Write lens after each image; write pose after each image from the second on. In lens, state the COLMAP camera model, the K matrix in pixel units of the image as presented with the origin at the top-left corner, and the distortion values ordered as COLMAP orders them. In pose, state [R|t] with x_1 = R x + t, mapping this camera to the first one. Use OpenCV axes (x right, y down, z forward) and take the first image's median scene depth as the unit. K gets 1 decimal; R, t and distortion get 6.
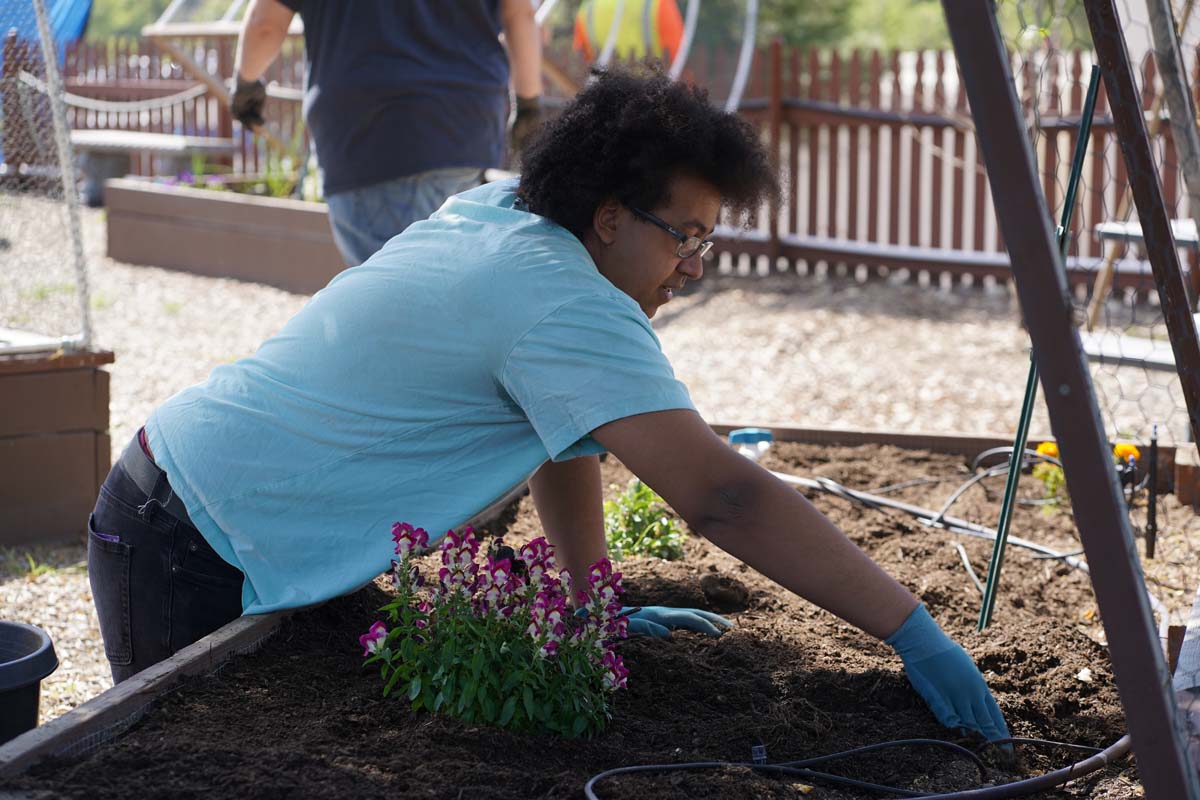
lens RADIAL K [[2817.5, 0, 600.0], [0, 2817.5, 400.0], [0, 0, 1]] dist [0.046279, 0.218608]
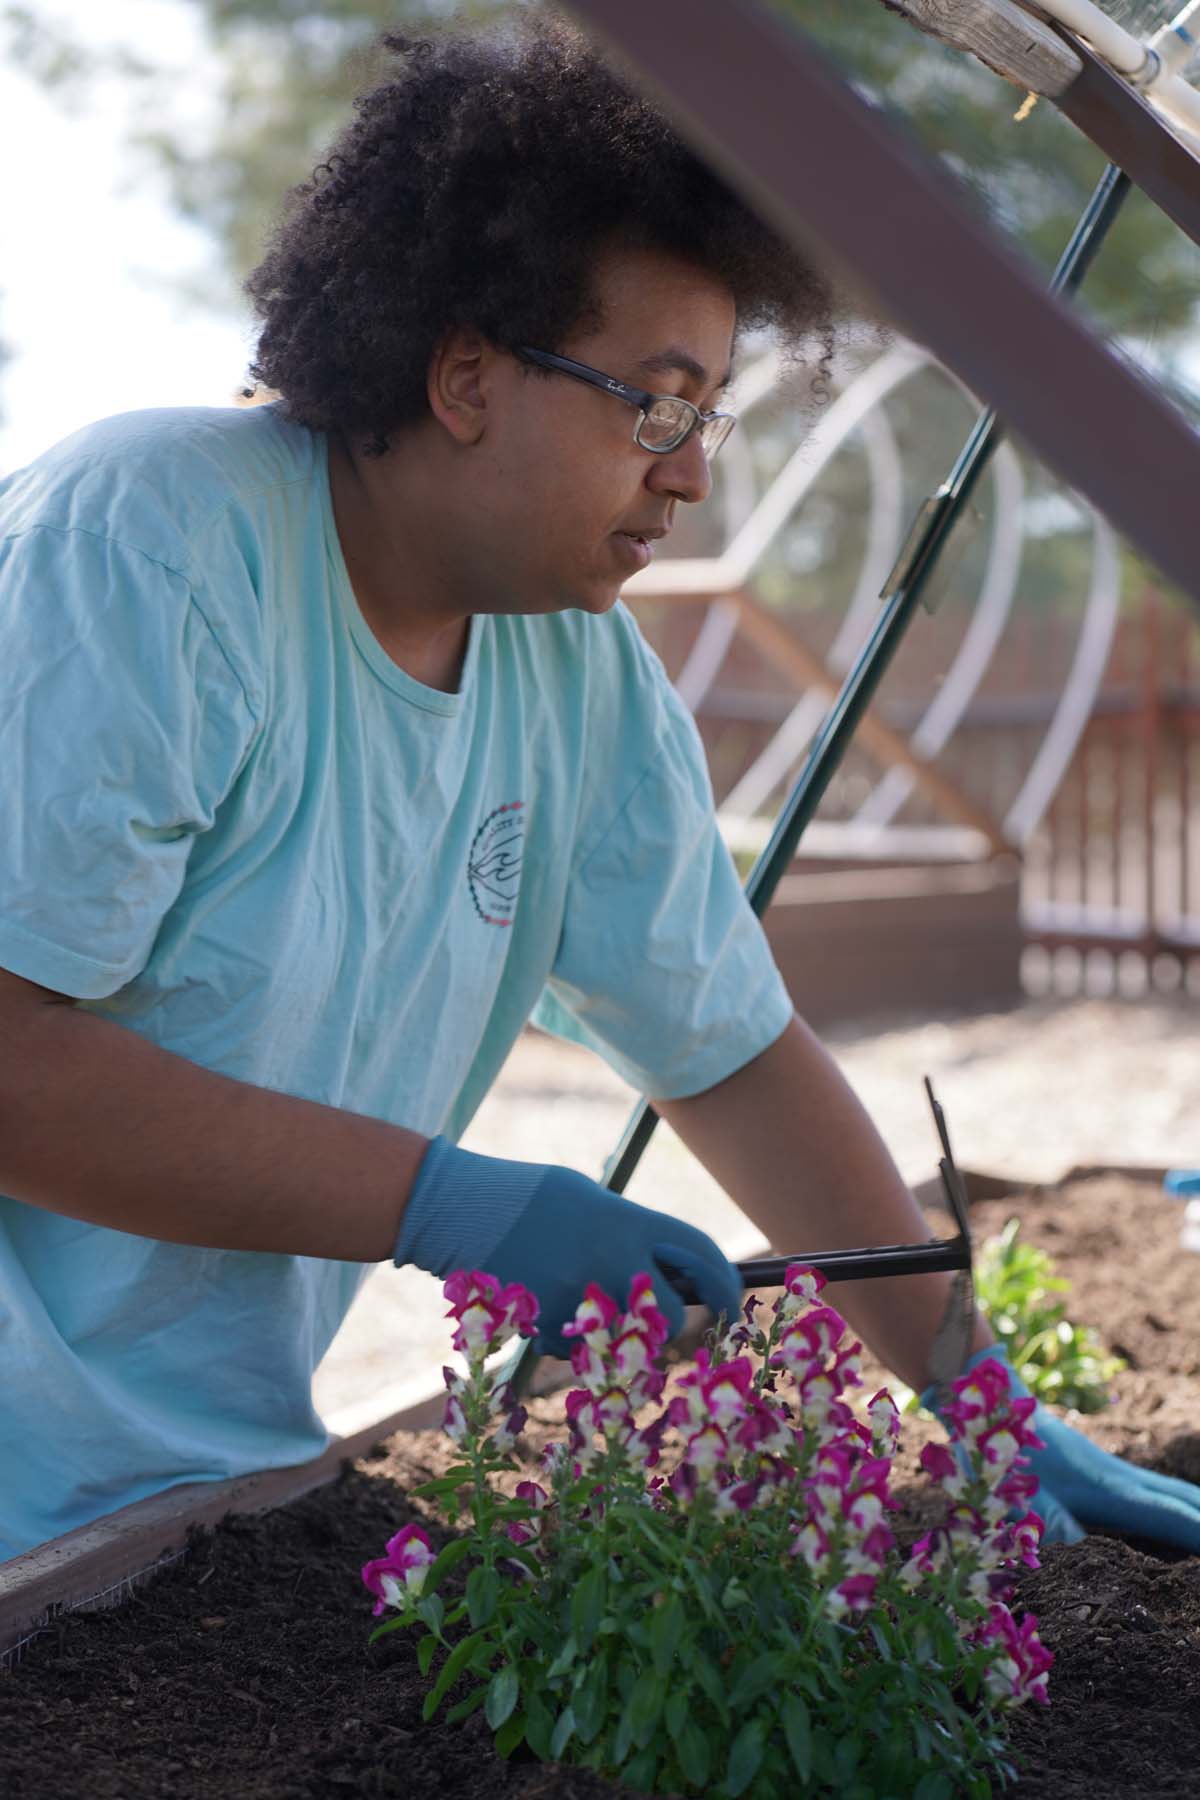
lens RADIAL K [[4368.2, 0, 625.3], [0, 4368.2, 901.0], [0, 0, 1]] dist [-0.025777, -0.190595]
pose [[0.998915, -0.005479, -0.046242, -0.020517], [0.001708, 0.996696, -0.081207, 0.041881], [0.046534, 0.081040, 0.995624, 0.395741]]
